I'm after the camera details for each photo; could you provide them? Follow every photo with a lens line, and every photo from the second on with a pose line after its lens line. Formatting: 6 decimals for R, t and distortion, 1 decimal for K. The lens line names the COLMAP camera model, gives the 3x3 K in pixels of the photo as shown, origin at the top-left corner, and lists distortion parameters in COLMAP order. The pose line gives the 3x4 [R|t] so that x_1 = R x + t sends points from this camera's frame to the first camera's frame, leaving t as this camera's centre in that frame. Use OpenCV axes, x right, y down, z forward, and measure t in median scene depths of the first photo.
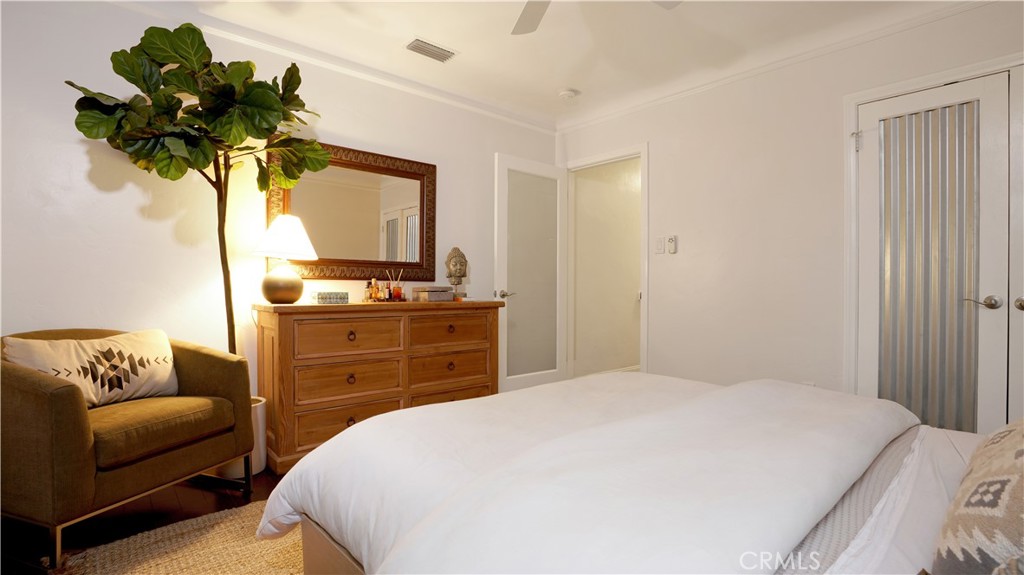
lens RADIAL K [[481.7, 0, 510.0], [0, 481.7, 286.8], [0, 0, 1]] dist [-0.058544, 0.022787]
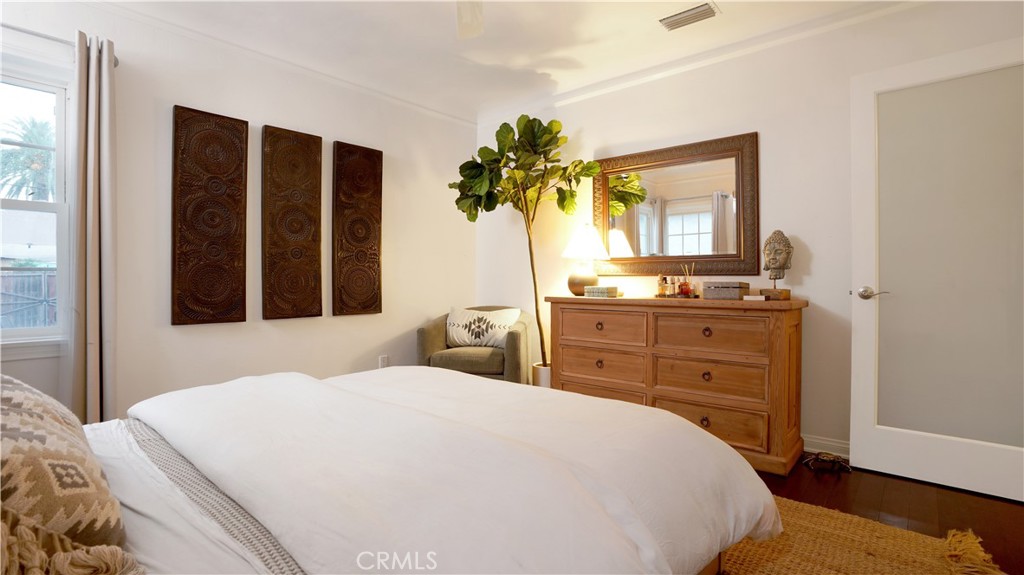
lens RADIAL K [[481.7, 0, 510.0], [0, 481.7, 286.8], [0, 0, 1]] dist [-0.058544, 0.022787]
pose [[0.131313, 0.004780, -0.991329, 0.697391], [0.001055, 0.999987, 0.004962, 0.003802], [0.991340, -0.001697, 0.131306, 0.579383]]
